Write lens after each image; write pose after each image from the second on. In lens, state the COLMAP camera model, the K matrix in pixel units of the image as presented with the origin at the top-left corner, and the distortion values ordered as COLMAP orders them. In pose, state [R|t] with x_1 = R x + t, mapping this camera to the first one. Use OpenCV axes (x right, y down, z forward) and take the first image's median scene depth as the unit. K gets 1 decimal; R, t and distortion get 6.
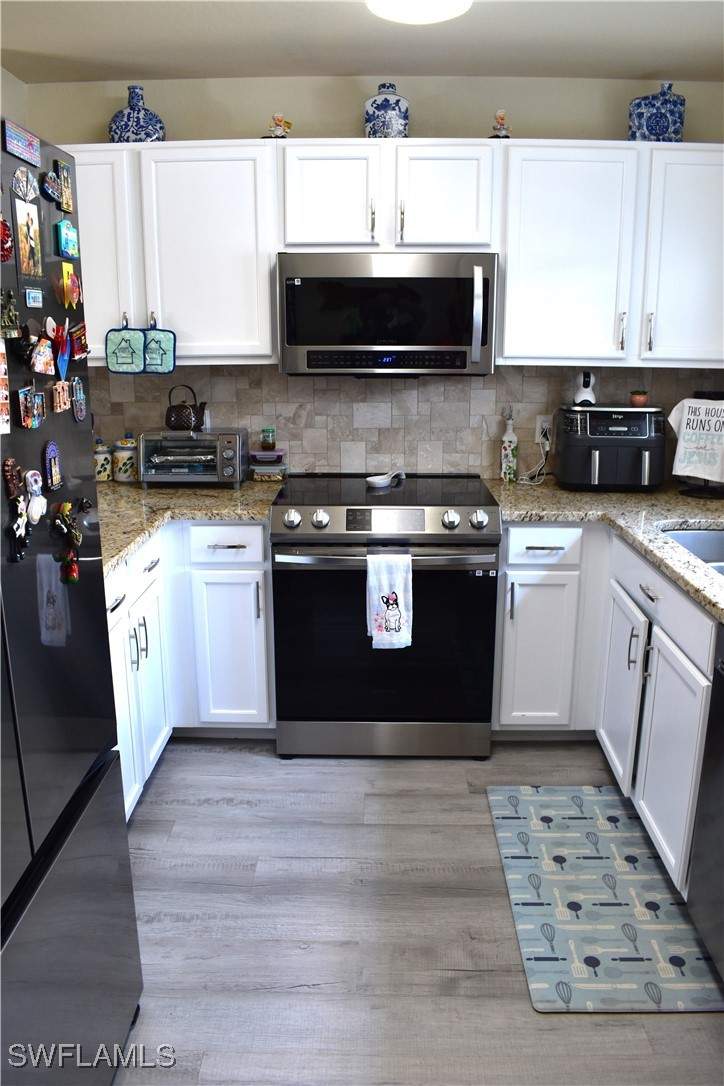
lens RADIAL K [[847.8, 0, 361.3], [0, 847.8, 544.0], [0, 0, 1]] dist [-0.090977, 0.010180]
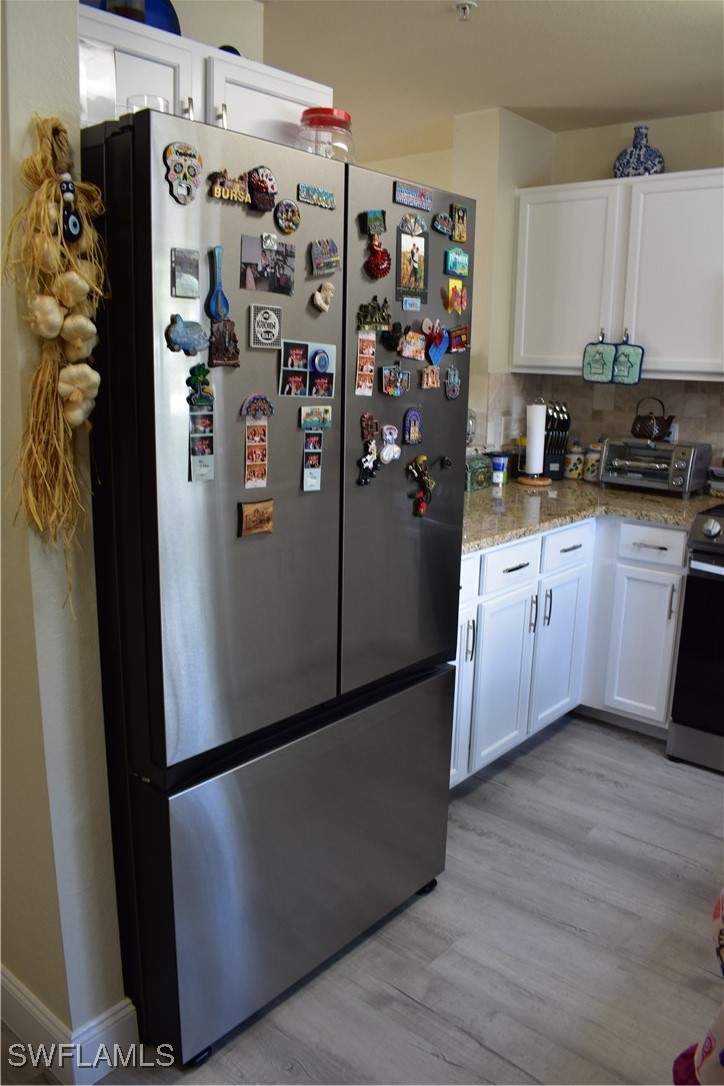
lens RADIAL K [[847.8, 0, 359.6], [0, 847.8, 541.0], [0, 0, 1]] dist [-0.090977, 0.010180]
pose [[0.772133, 0.154600, -0.616367, 0.203238], [-0.176269, 0.983999, 0.025996, 0.032298], [0.610524, 0.088574, 0.787029, -0.057767]]
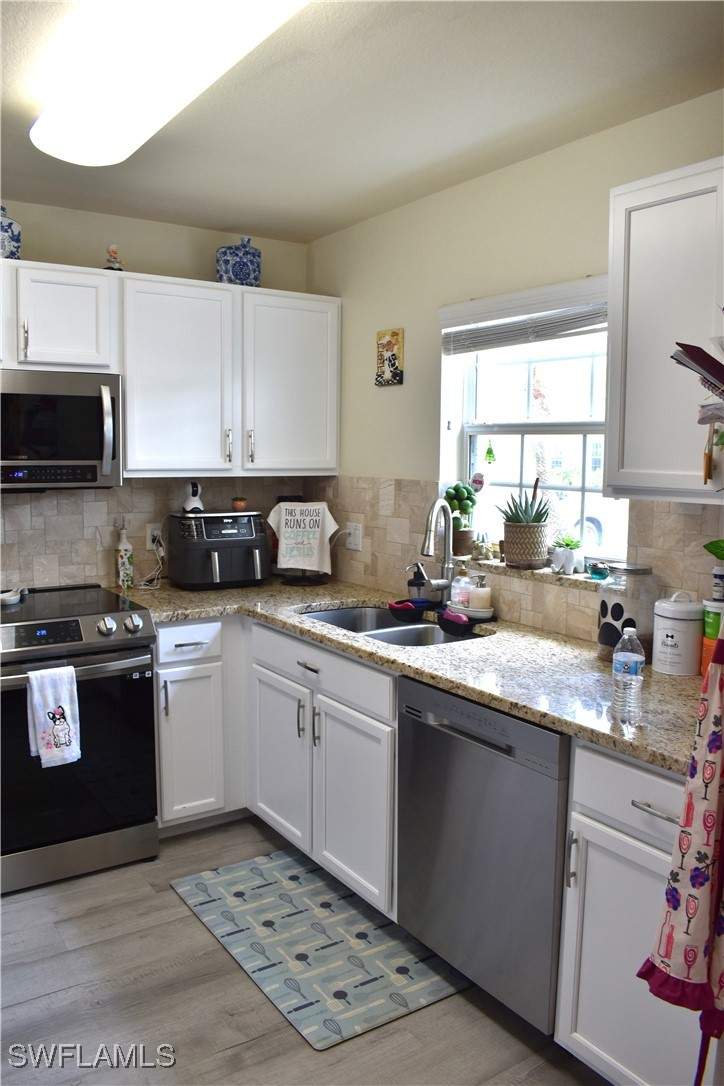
lens RADIAL K [[847.8, 0, 363.6], [0, 847.8, 544.4], [0, 0, 1]] dist [-0.090977, 0.010180]
pose [[0.812959, -0.057569, 0.579468, -0.219291], [0.132655, 0.987246, -0.088026, 0.003259], [-0.567010, 0.148431, 0.810227, -0.014594]]
